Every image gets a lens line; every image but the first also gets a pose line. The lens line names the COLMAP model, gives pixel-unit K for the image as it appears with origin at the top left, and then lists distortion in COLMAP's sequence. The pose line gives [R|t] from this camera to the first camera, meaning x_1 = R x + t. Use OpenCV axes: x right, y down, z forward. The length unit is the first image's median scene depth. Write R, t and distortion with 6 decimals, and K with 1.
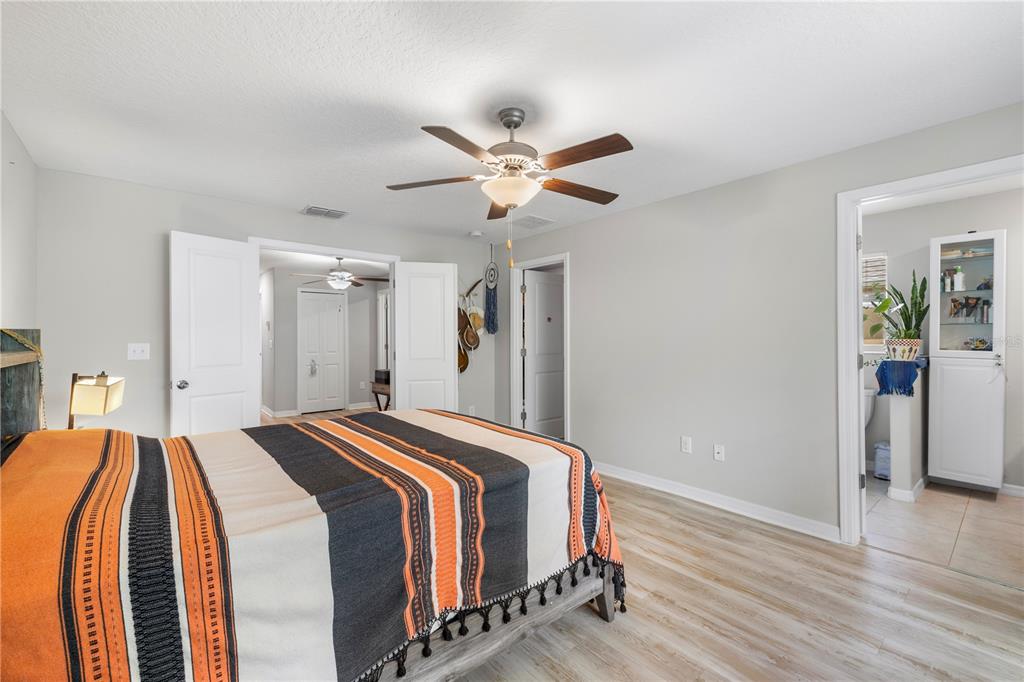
lens RADIAL K [[432.7, 0, 511.5], [0, 432.7, 337.3], [0, 0, 1]] dist [-0.001626, 0.000606]
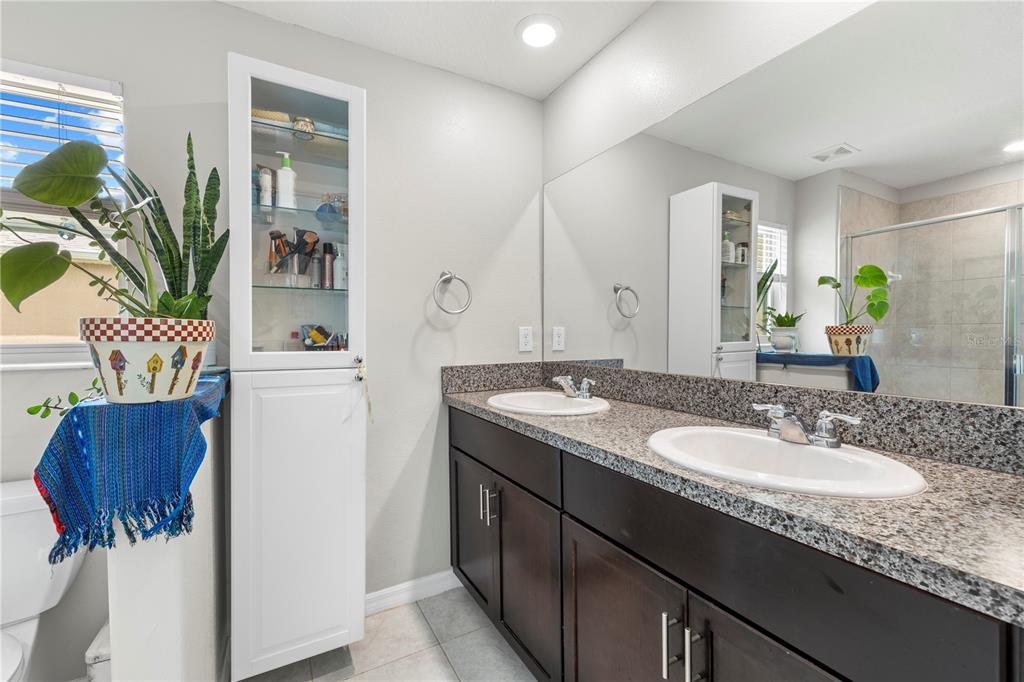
lens RADIAL K [[432.7, 0, 508.7], [0, 432.7, 336.8], [0, 0, 1]] dist [-0.001626, 0.000606]
pose [[0.196110, -0.008436, 0.980546, 0.660579], [0.010967, 0.999919, 0.006409, 0.015936], [-0.980521, 0.009497, 0.196186, 0.704530]]
